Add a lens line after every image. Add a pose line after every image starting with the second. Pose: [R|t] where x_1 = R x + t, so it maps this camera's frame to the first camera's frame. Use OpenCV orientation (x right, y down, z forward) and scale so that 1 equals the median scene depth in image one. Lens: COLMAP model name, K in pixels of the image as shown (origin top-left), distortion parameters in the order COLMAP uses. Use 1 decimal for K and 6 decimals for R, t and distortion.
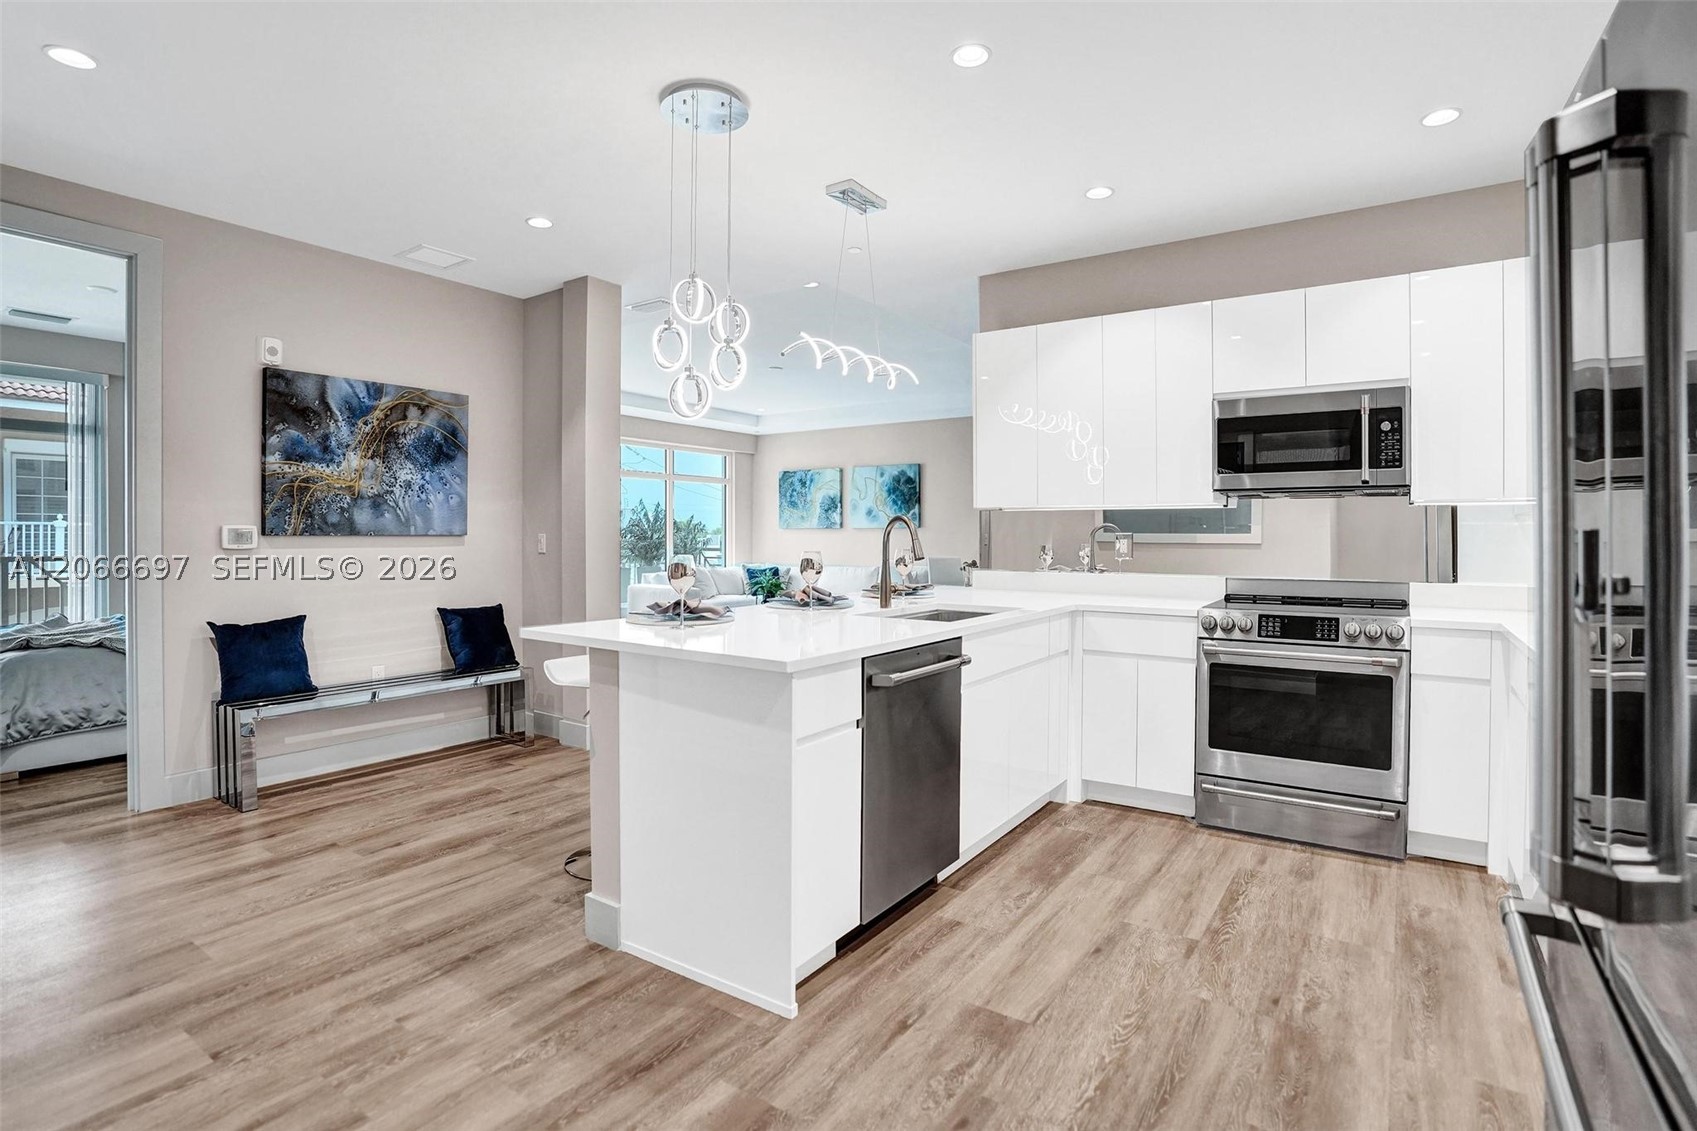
lens RADIAL K [[795.5, 0, 848.5], [0, 795.5, 565.5], [0, 0, 1]] dist [-0.052573, 0.016231]
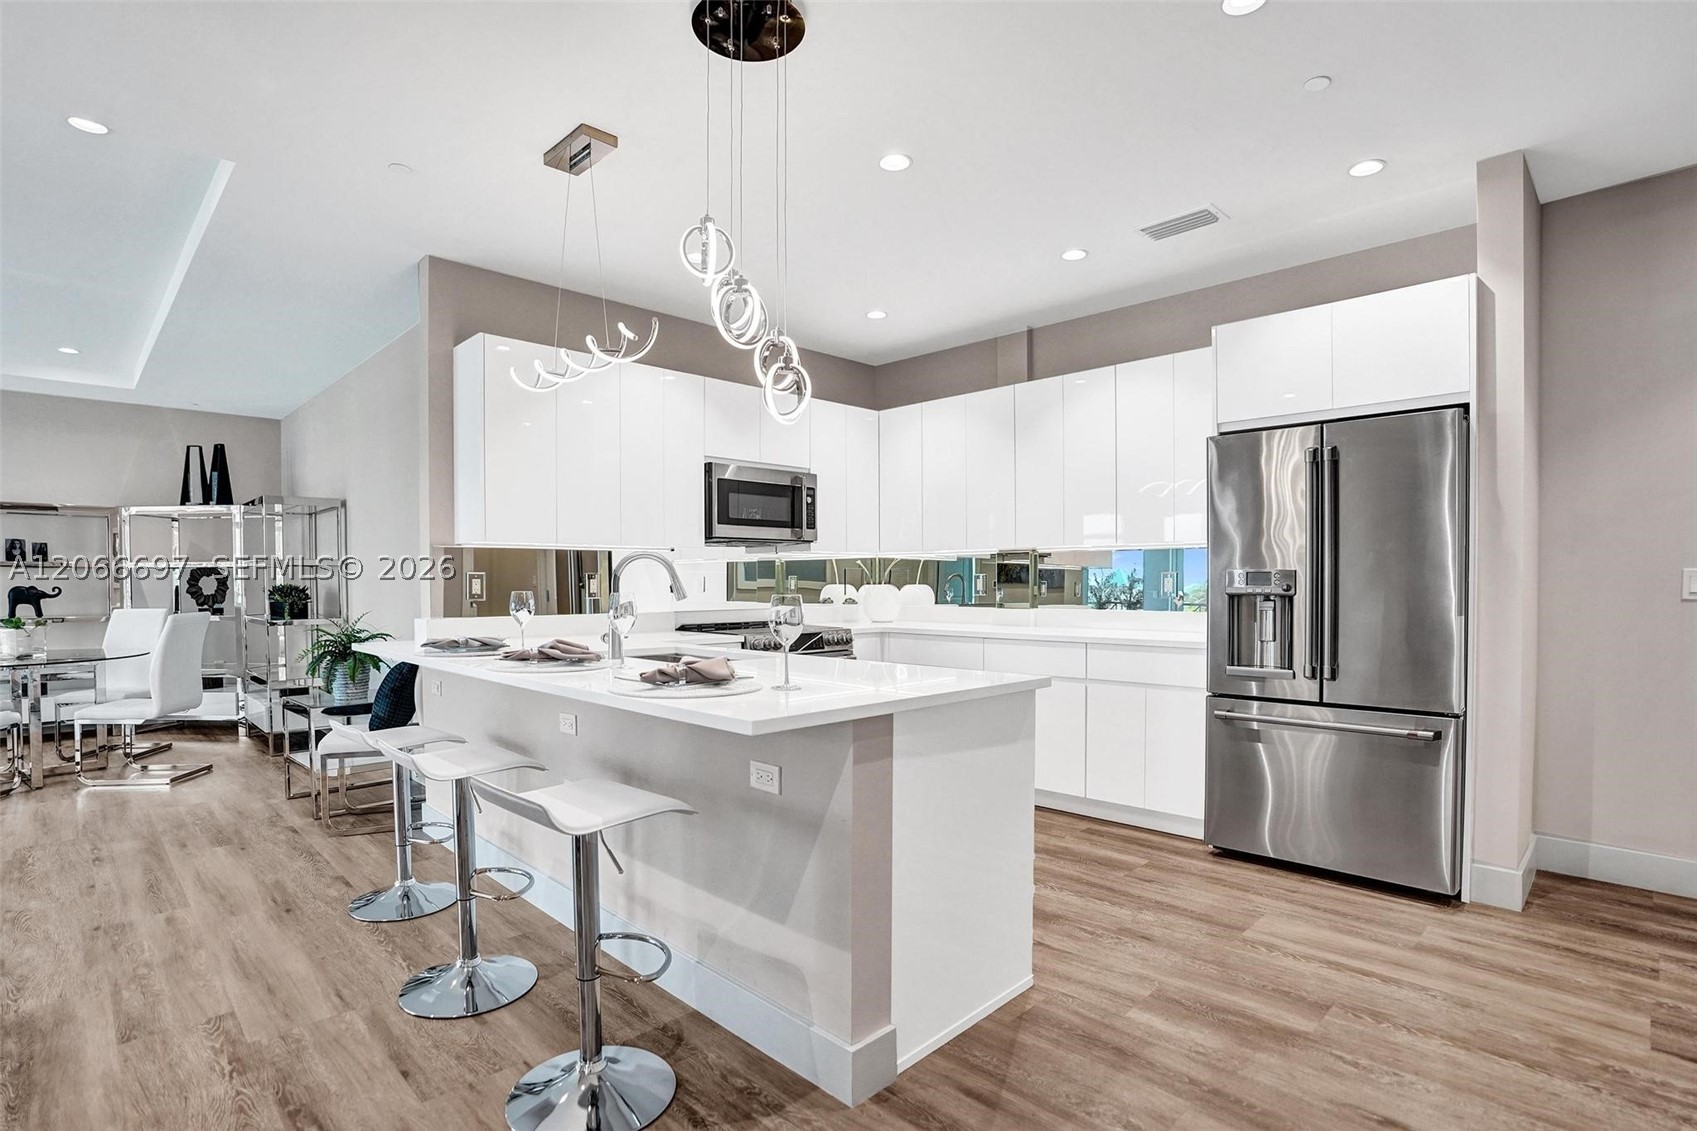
lens RADIAL K [[841.9, 0, 810.5], [0, 841.9, 587.1], [0, 0, 1]] dist [0.001474, 0.000760]
pose [[0.218541, -0.019455, 0.975634, -1.363226], [0.044330, 0.998967, 0.009990, -0.045017], [-0.974820, 0.041066, 0.219177, 1.018257]]
